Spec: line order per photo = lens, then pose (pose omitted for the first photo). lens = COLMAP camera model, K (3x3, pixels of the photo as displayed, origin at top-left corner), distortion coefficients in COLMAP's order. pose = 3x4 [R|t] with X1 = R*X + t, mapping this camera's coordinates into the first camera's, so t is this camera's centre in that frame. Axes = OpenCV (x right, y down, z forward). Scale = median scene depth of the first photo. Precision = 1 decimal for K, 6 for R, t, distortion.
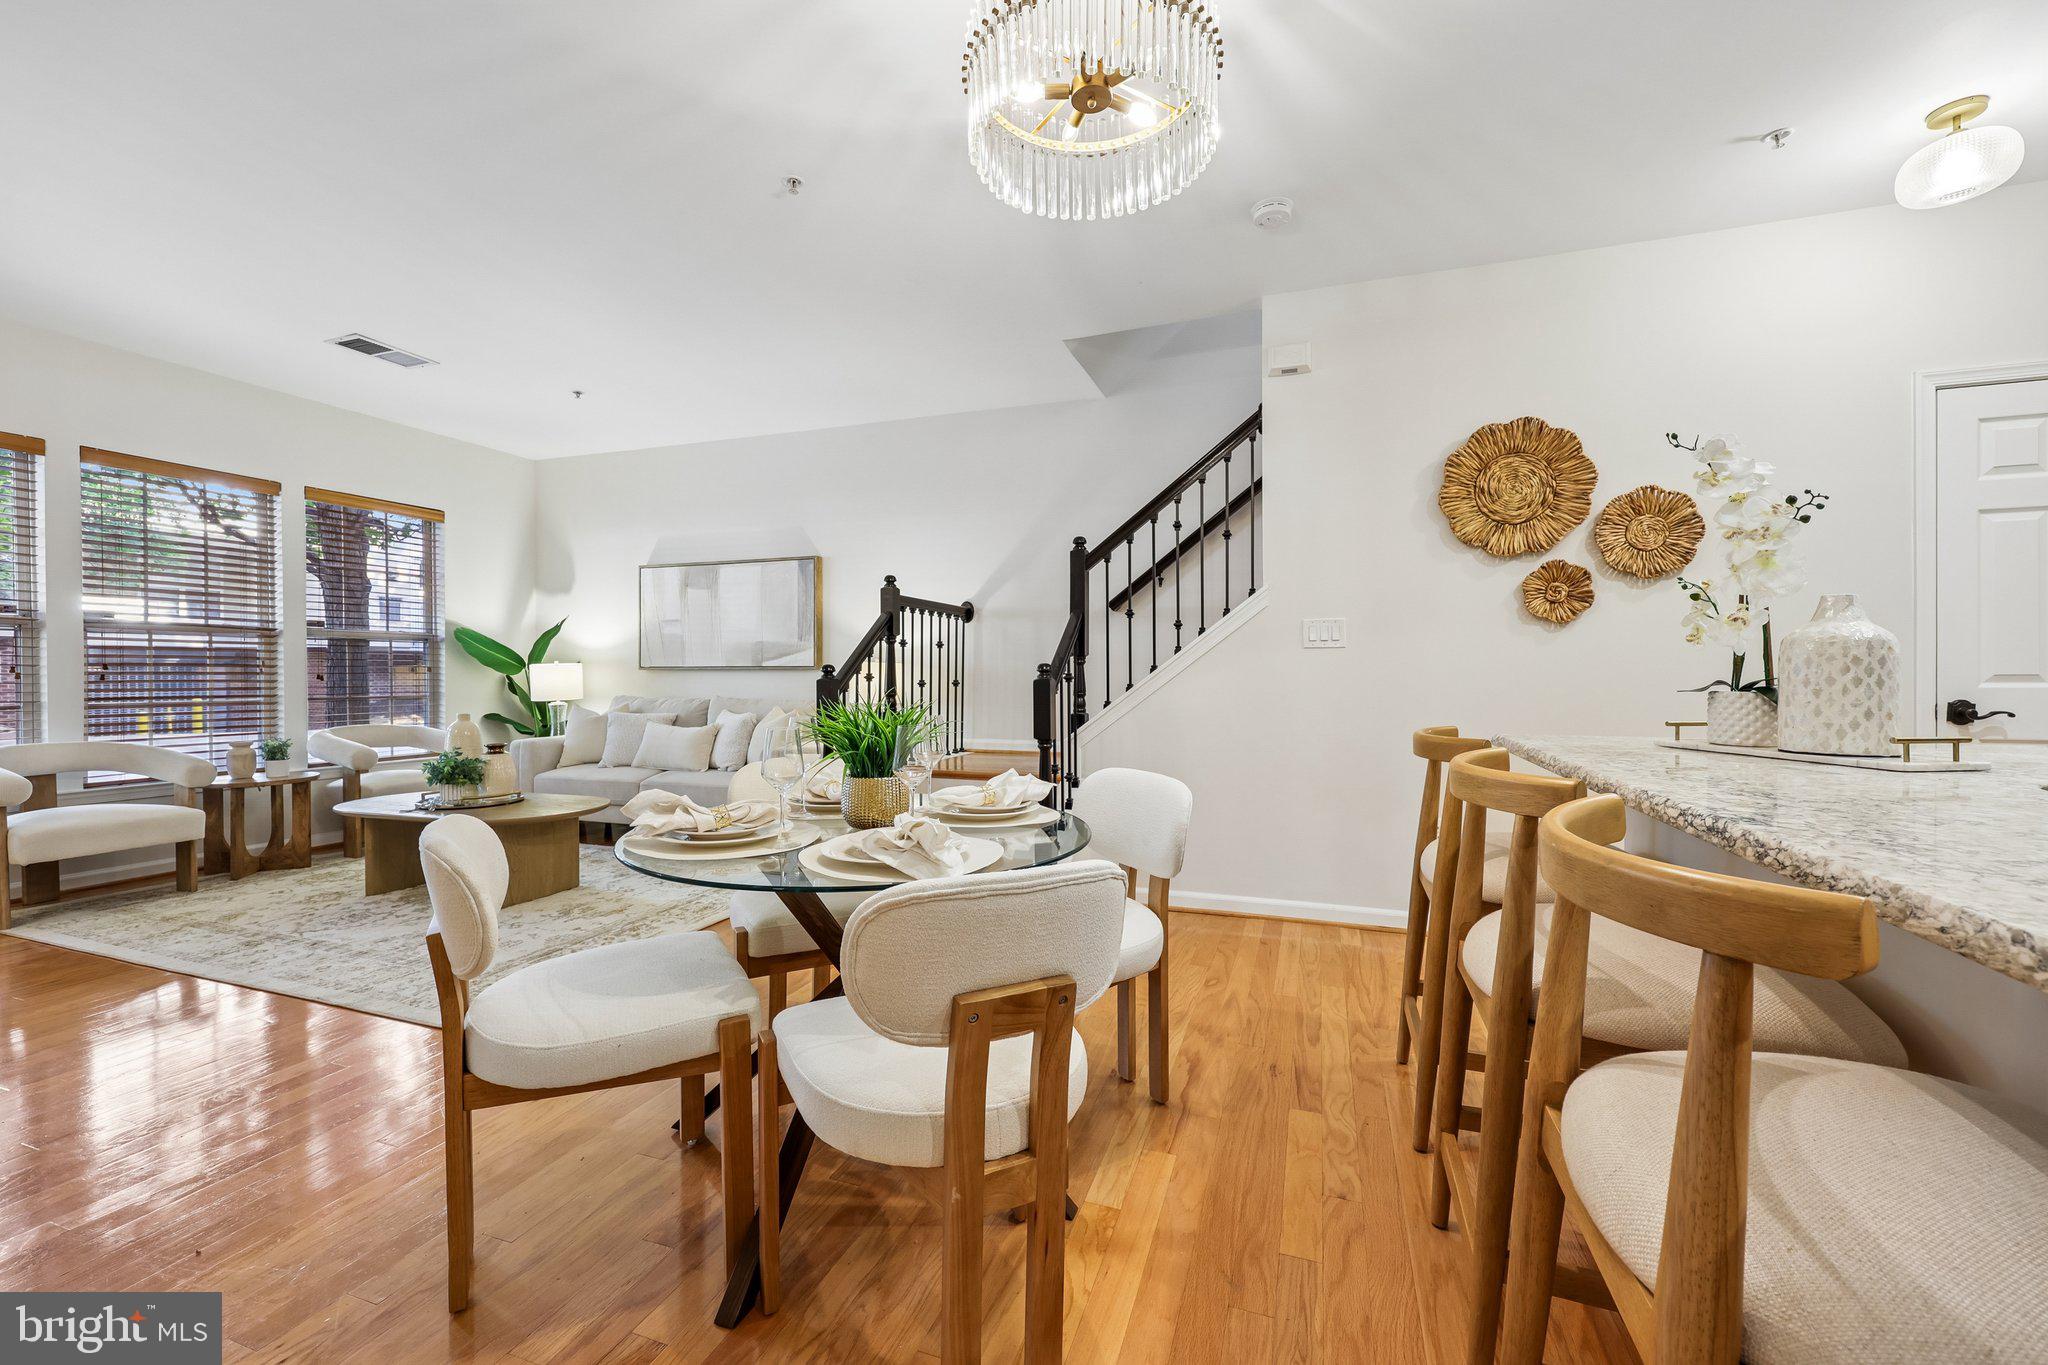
lens RADIAL K [[838.2, 0, 1048.3], [0, 838.2, 678.3], [0, 0, 1]] dist [-0.000486, 0.000442]
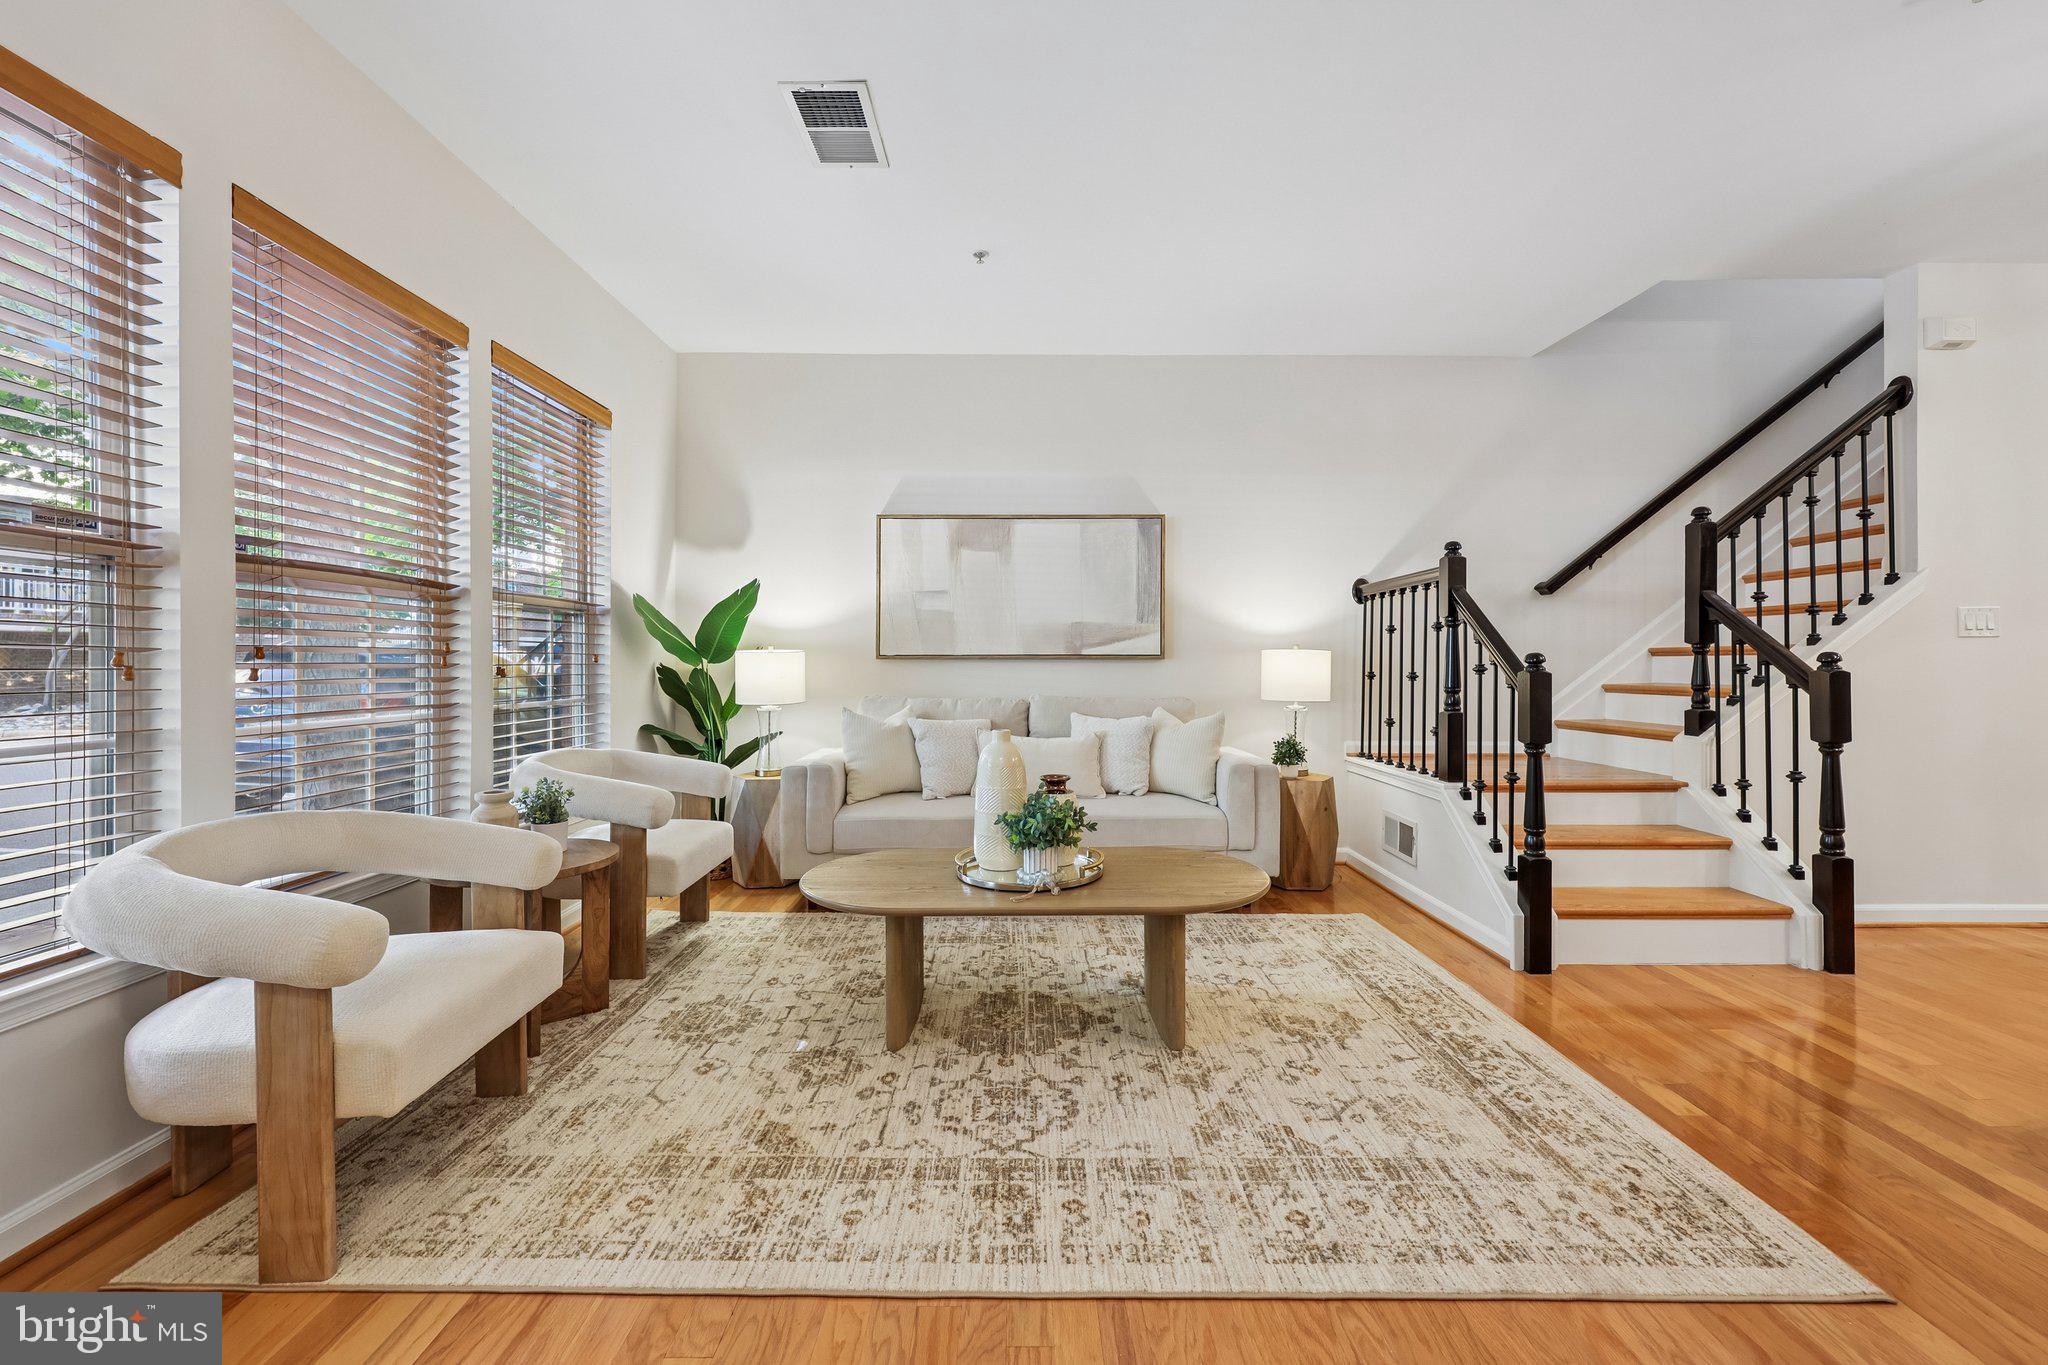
lens RADIAL K [[838.2, 0, 1017.4], [0, 838.2, 656.3], [0, 0, 1]] dist [-0.000486, 0.000442]
pose [[0.940156, 0.002481, 0.340734, -0.727219], [0.001894, 0.999920, -0.012505, -0.003753], [-0.340738, 0.012402, 0.940076, 0.331758]]
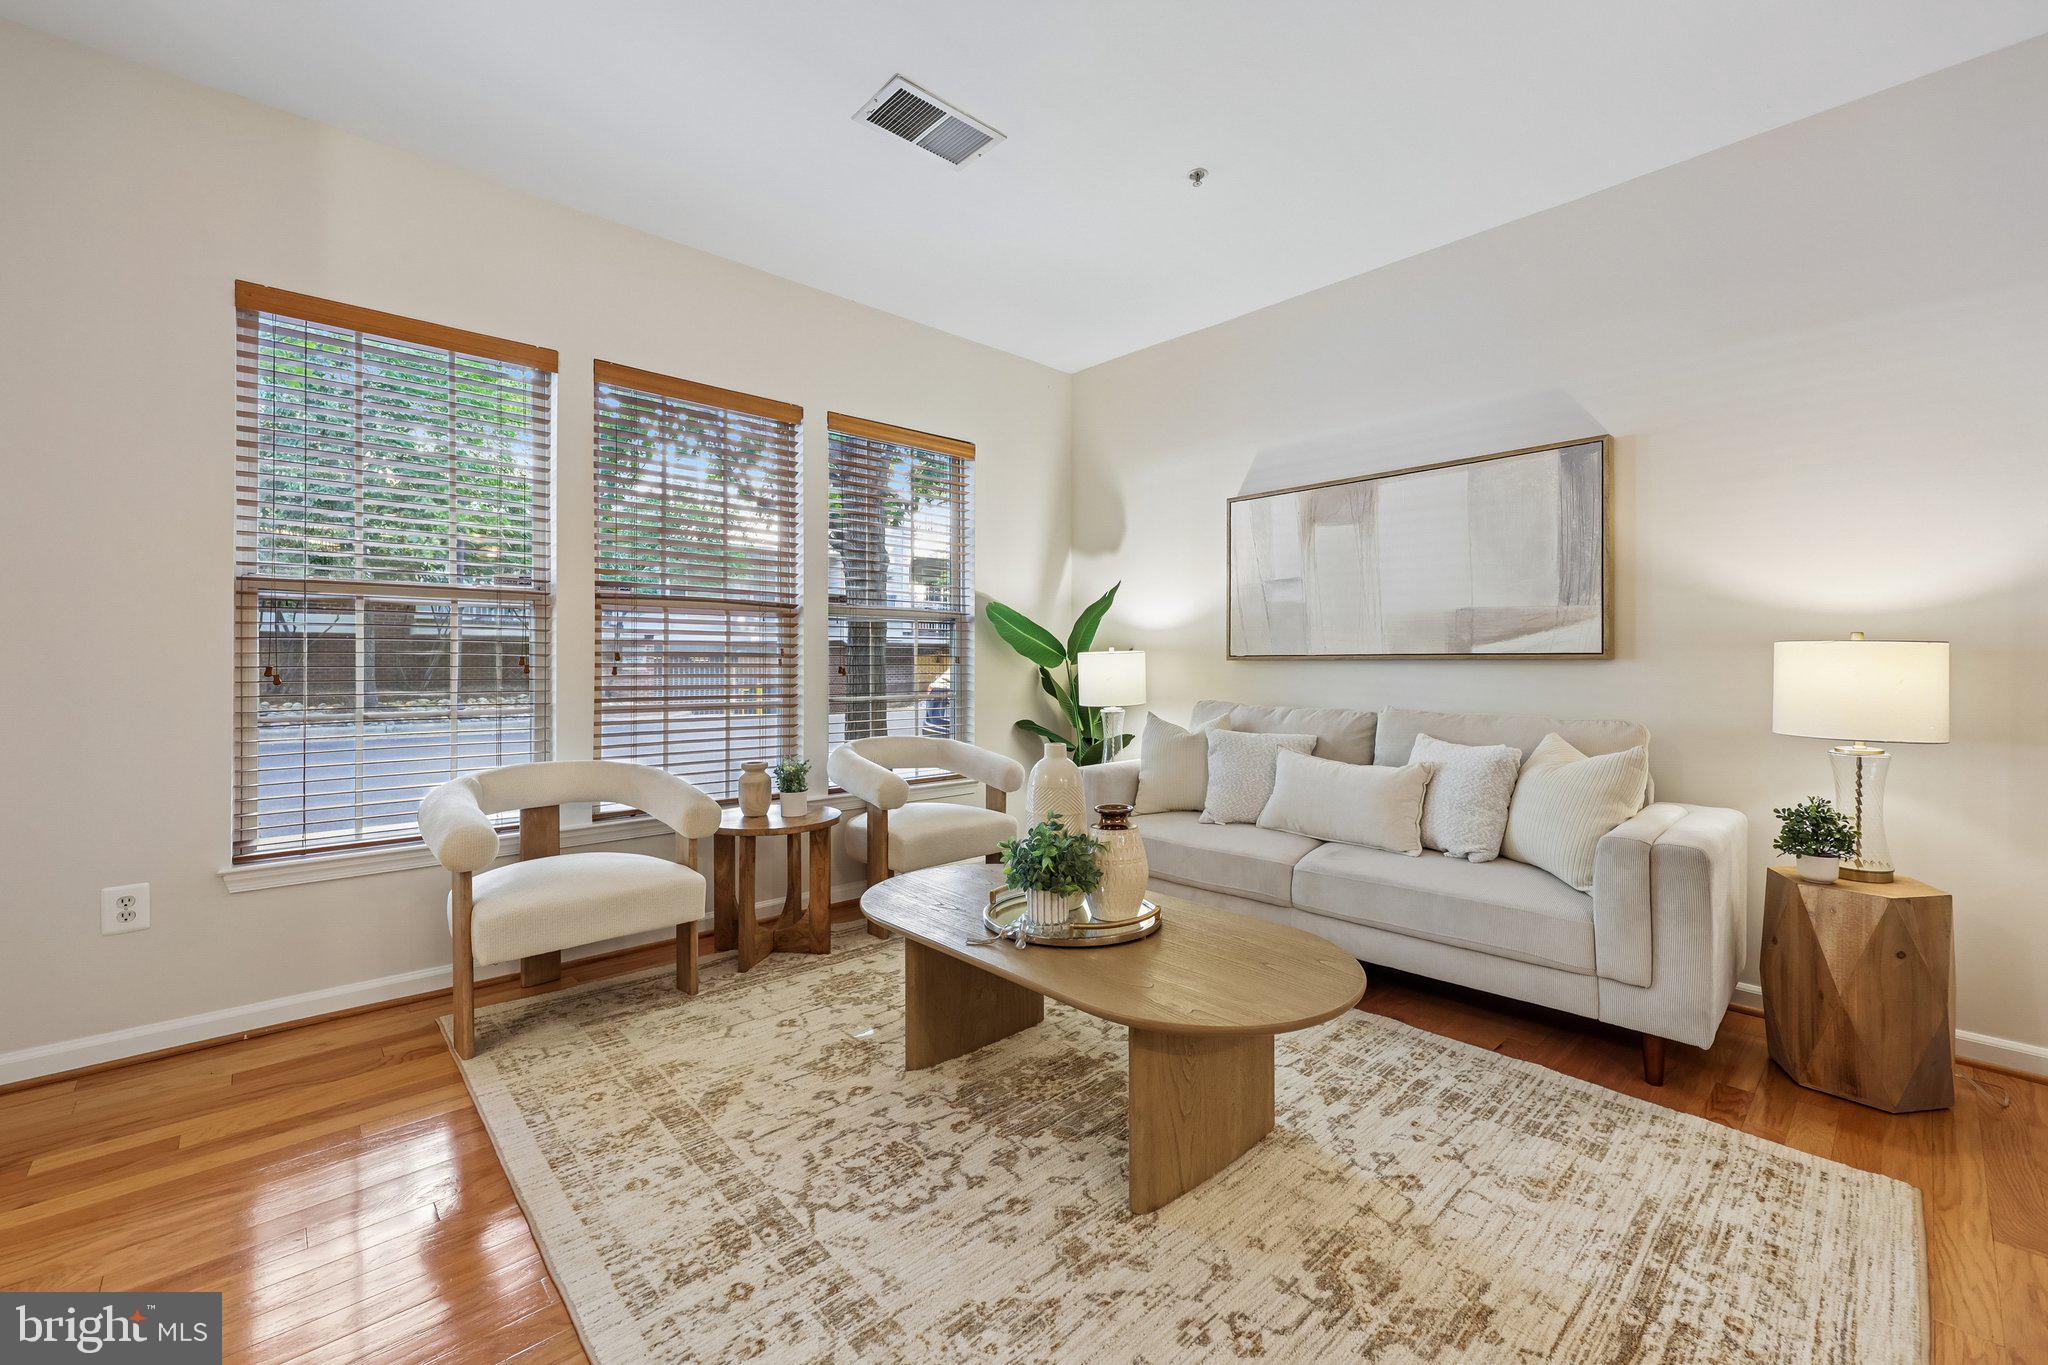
lens RADIAL K [[838.2, 0, 1038.1], [0, 838.2, 655.8], [0, 0, 1]] dist [-0.000486, 0.000442]
pose [[0.886651, -0.003281, -0.462427, -0.375210], [-0.003757, 0.999891, -0.014298, -0.004535], [0.462424, 0.014414, 0.886542, 0.426288]]
